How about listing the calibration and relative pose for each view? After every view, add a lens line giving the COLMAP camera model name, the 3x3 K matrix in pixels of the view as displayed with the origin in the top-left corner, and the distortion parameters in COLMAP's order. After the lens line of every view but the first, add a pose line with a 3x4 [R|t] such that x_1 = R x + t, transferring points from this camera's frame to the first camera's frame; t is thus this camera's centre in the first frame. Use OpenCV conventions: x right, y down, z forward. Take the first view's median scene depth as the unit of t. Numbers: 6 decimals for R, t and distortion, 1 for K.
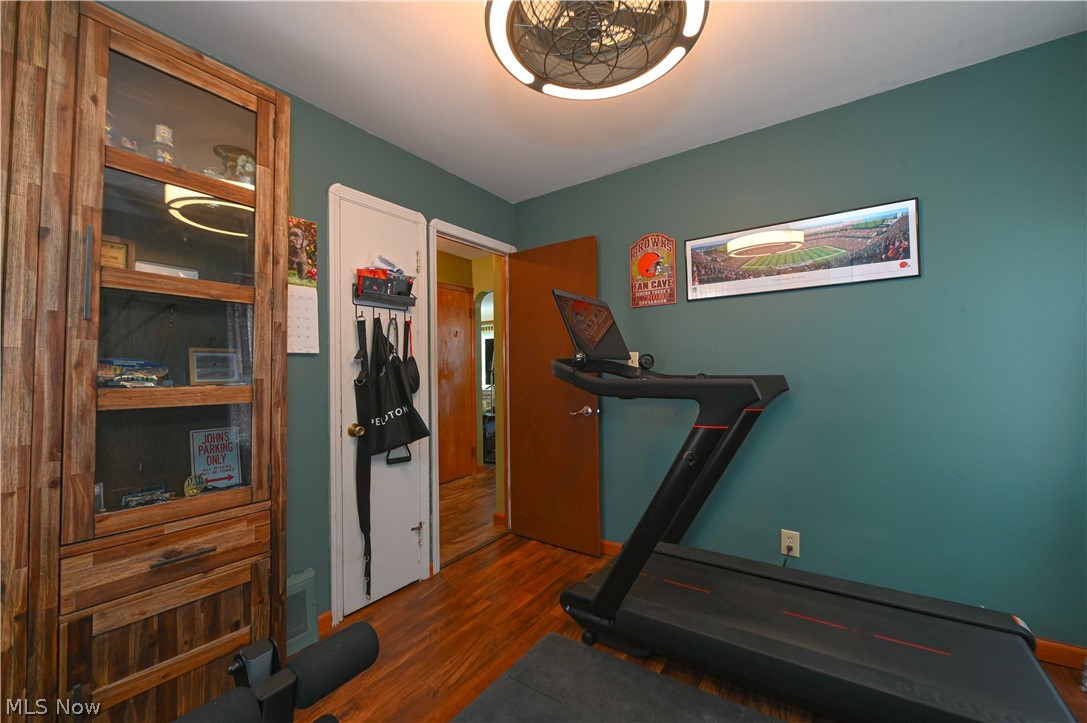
lens RADIAL K [[428.1, 0, 543.5], [0, 428.1, 359.4], [0, 0, 1]] dist [-0.009519, -0.000033]
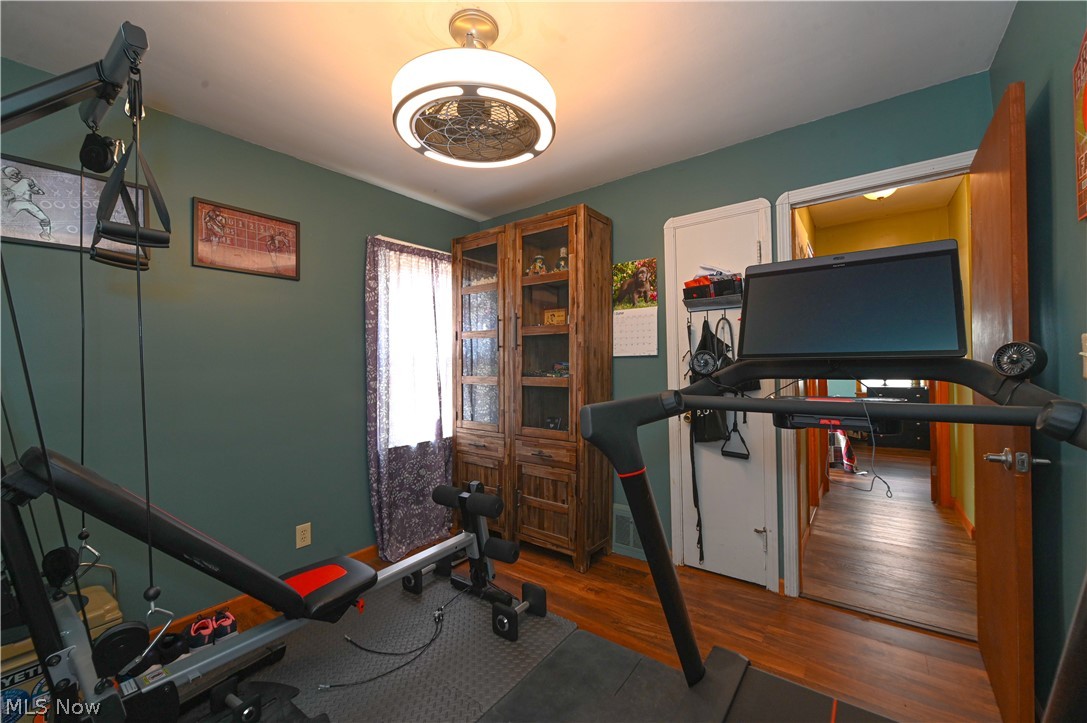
lens RADIAL K [[428.8, 0, 542.3], [0, 428.8, 361.2], [0, 0, 1]] dist [-0.010078, -0.000577]
pose [[-0.046151, 0.012139, -0.998861, 0.849367], [0.044208, 0.998971, 0.010098, -0.024911], [0.997956, -0.043691, -0.046640, 0.710400]]
